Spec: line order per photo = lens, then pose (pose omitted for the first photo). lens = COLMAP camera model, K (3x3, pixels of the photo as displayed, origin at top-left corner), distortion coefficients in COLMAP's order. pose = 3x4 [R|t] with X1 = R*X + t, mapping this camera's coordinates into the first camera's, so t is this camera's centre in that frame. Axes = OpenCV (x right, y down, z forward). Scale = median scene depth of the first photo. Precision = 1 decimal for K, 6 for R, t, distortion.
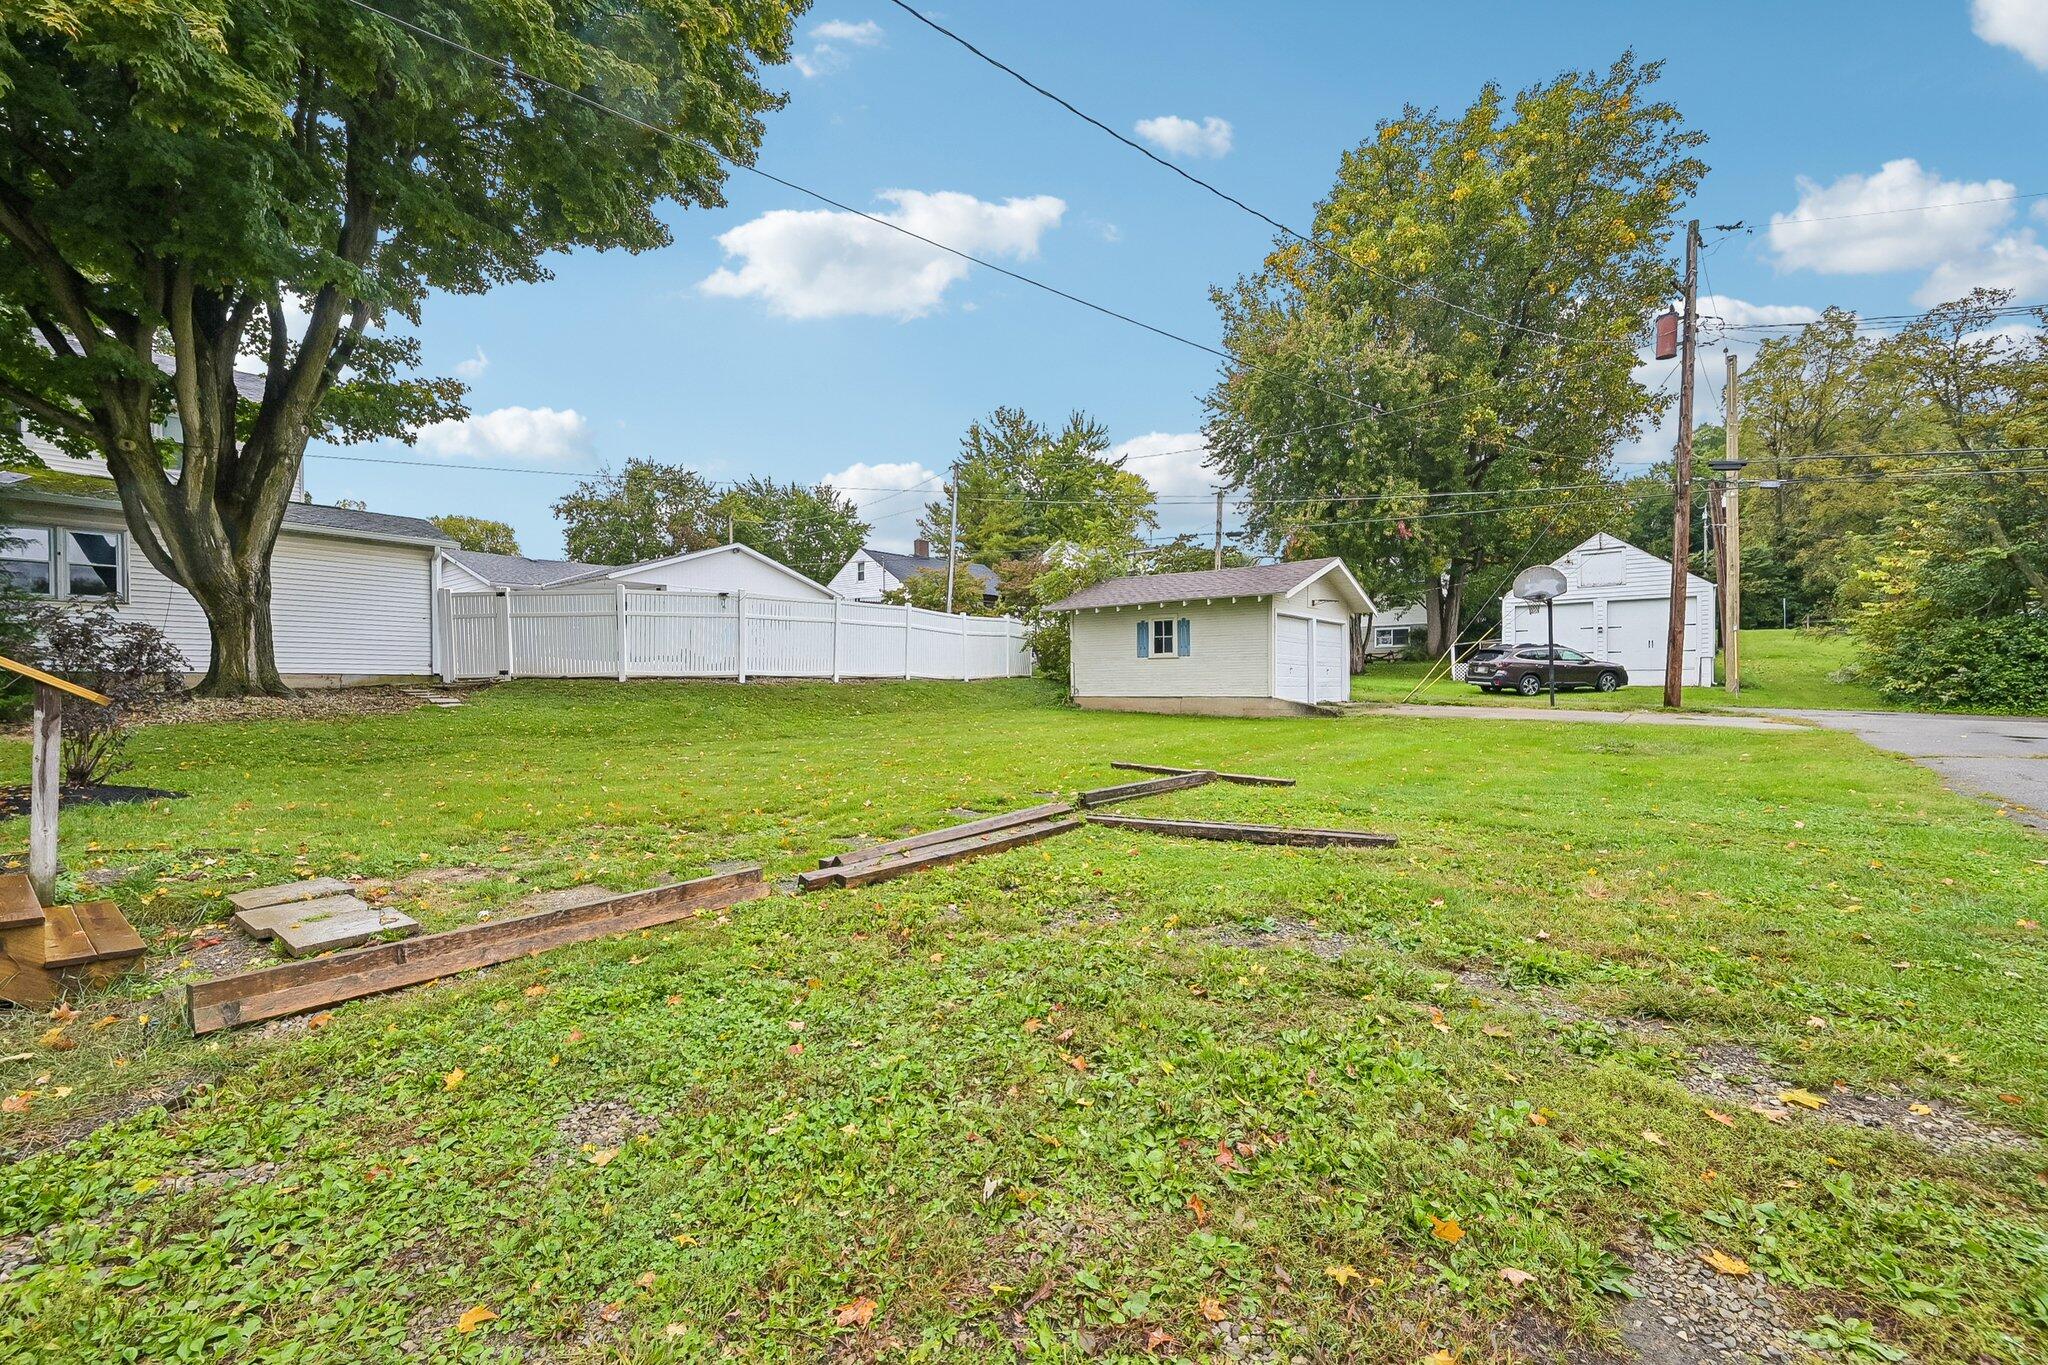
lens RADIAL K [[850.5, 0, 1021.9], [0, 850.5, 698.8], [0, 0, 1]] dist [0.001553, 0.000153]
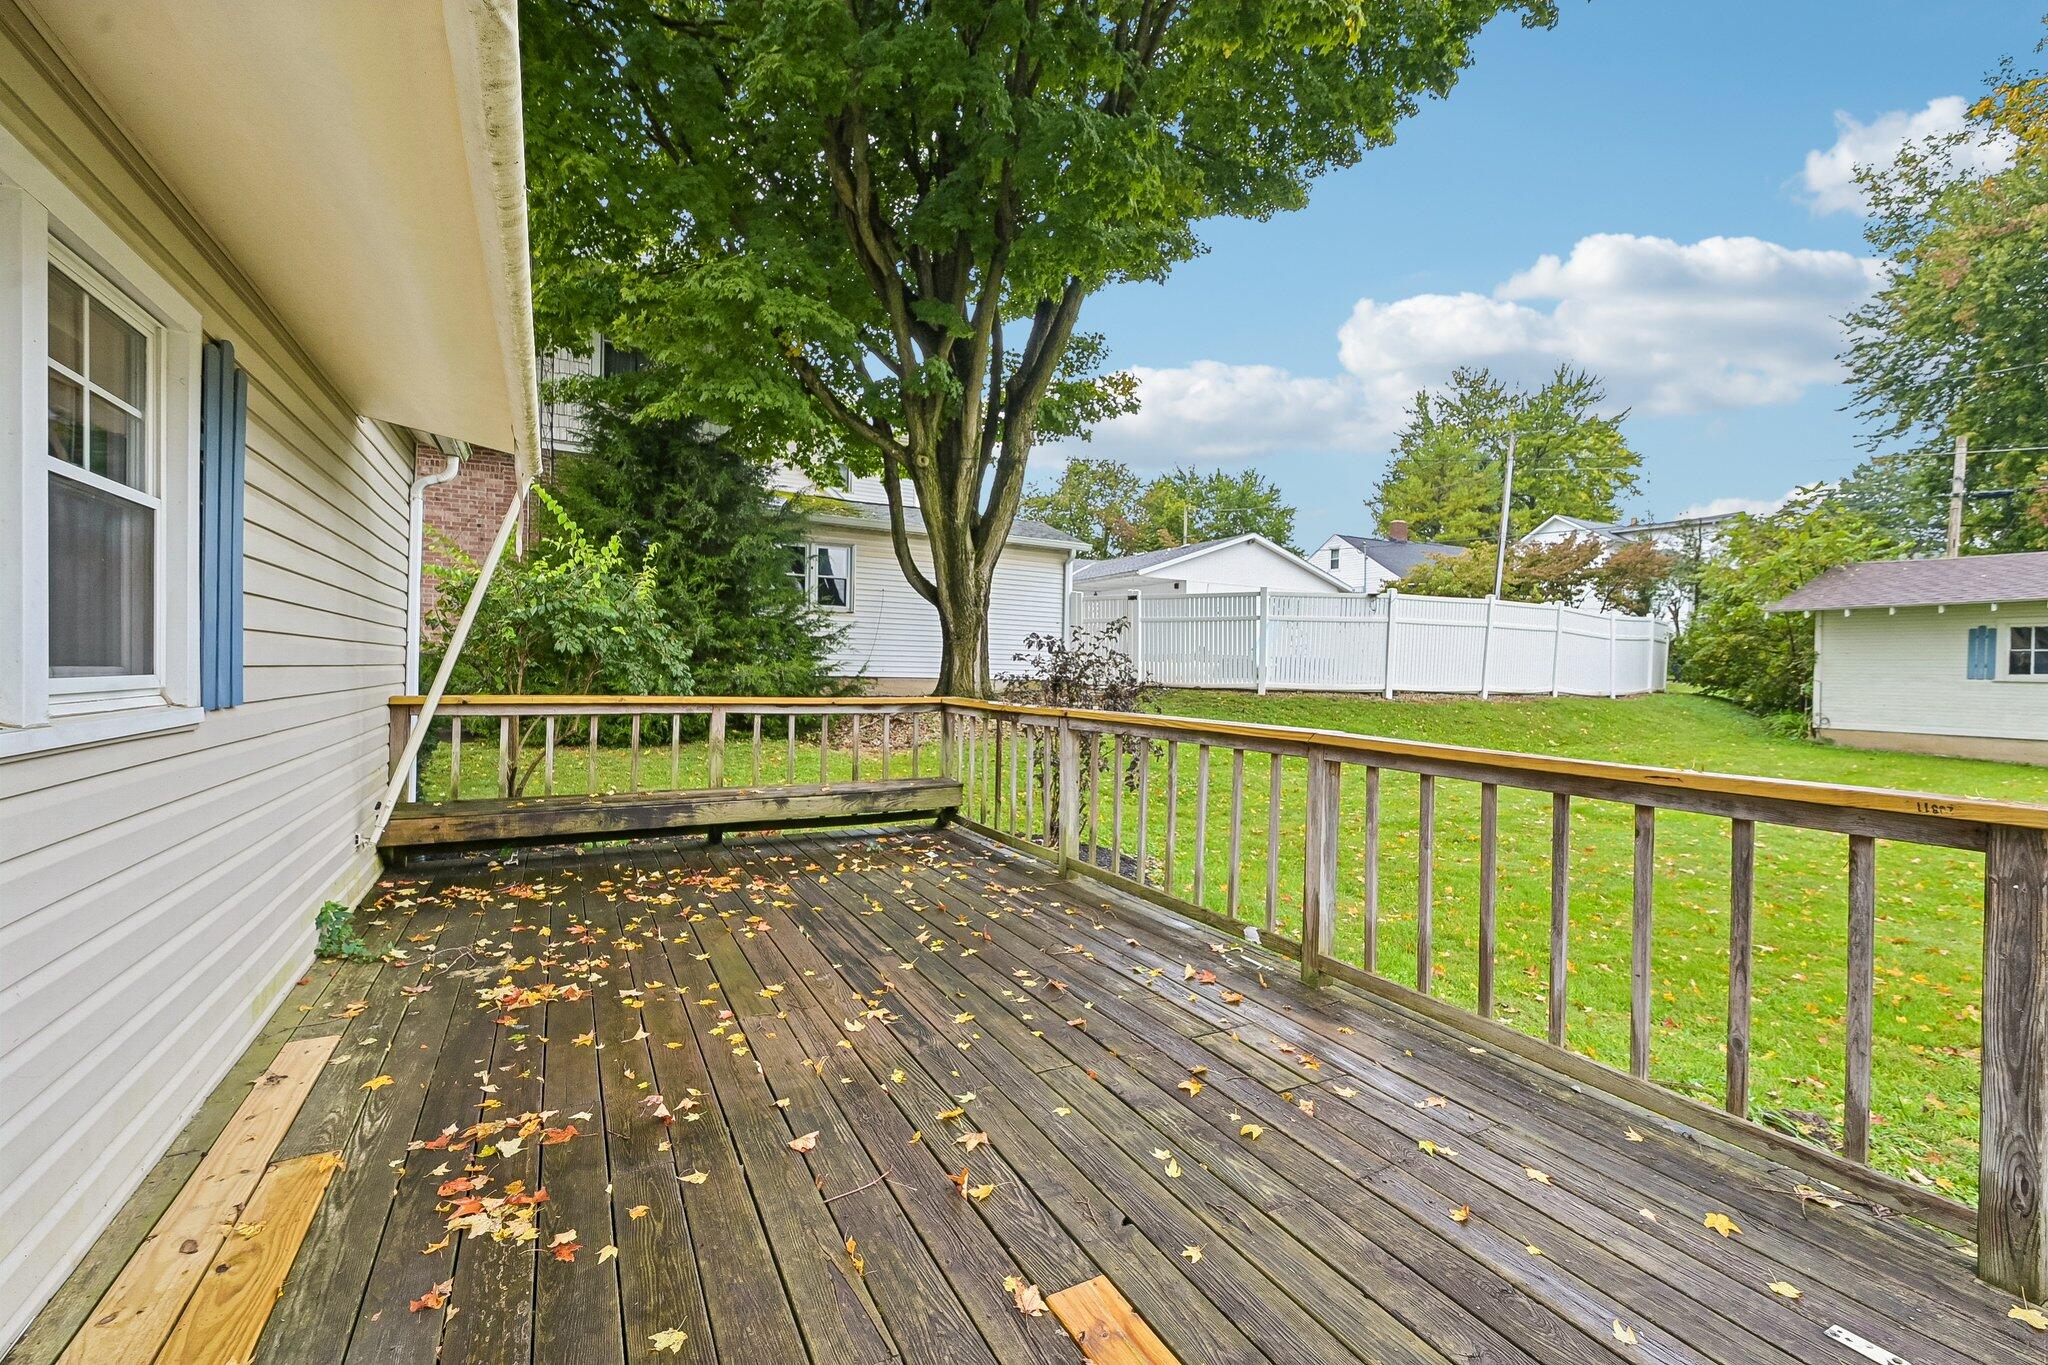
lens RADIAL K [[852.3, 0, 1024.0], [0, 852.3, 682.5], [0, 0, 1]] dist [-0.001151, -0.000209]
pose [[0.919760, 0.031112, -0.391245, -0.227810], [-0.031842, 0.999482, 0.004623, -0.018818], [0.391187, 0.008206, 0.920275, 0.050894]]
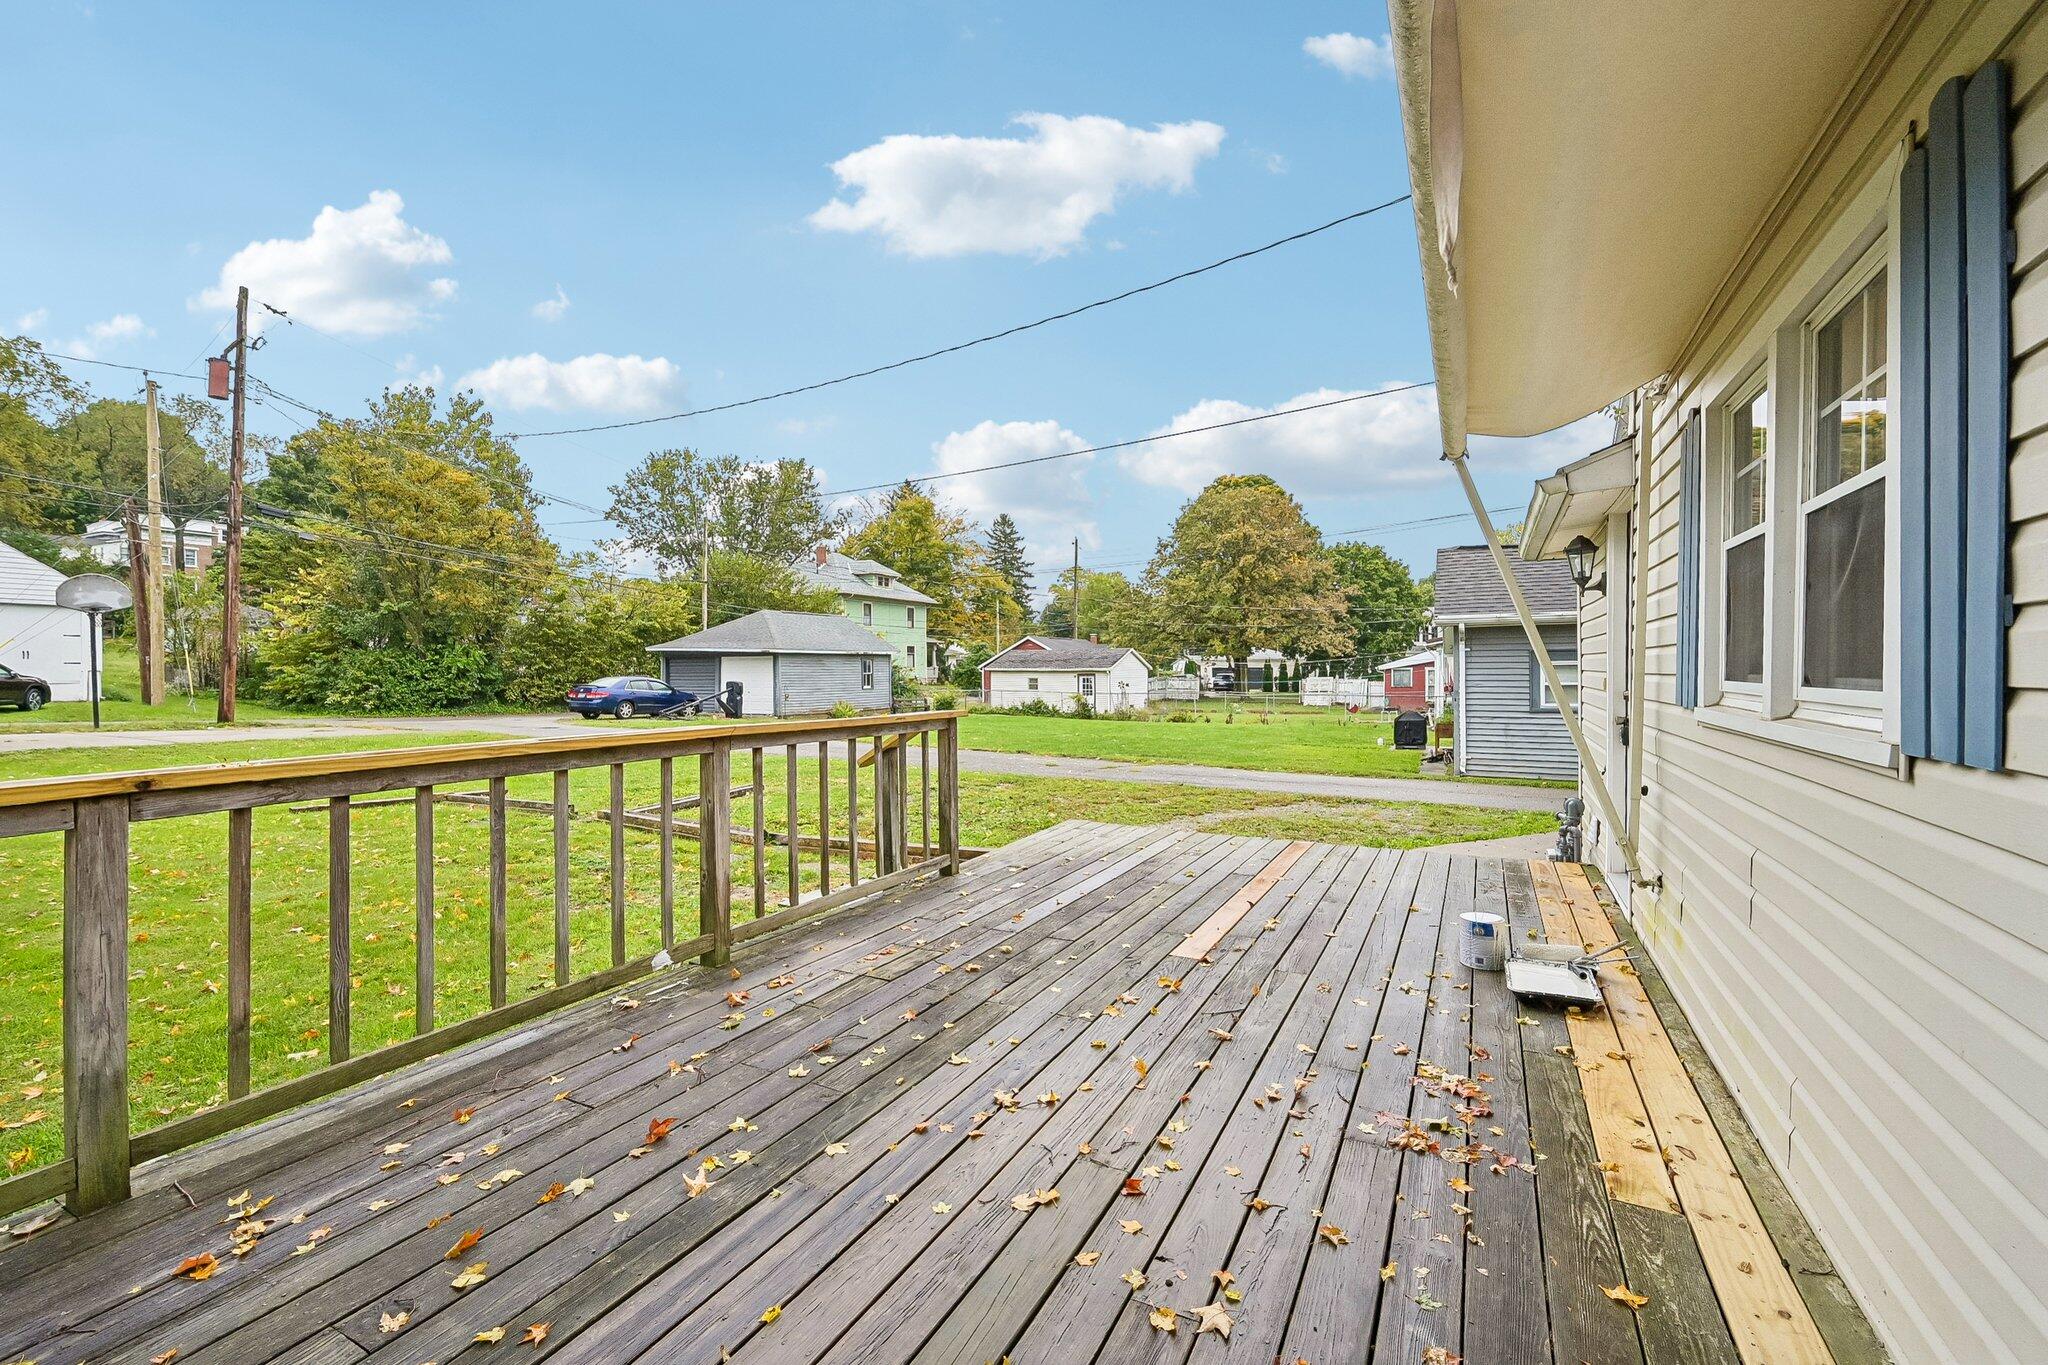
lens RADIAL K [[852.3, 0, 1024.0], [0, 852.3, 682.5], [0, 0, 1]] dist [-0.001151, -0.000209]
pose [[-0.180417, -0.002620, 0.983587, -0.366924], [0.023622, 0.999696, 0.006996, -0.018977], [-0.983307, 0.024496, -0.180300, 0.152601]]
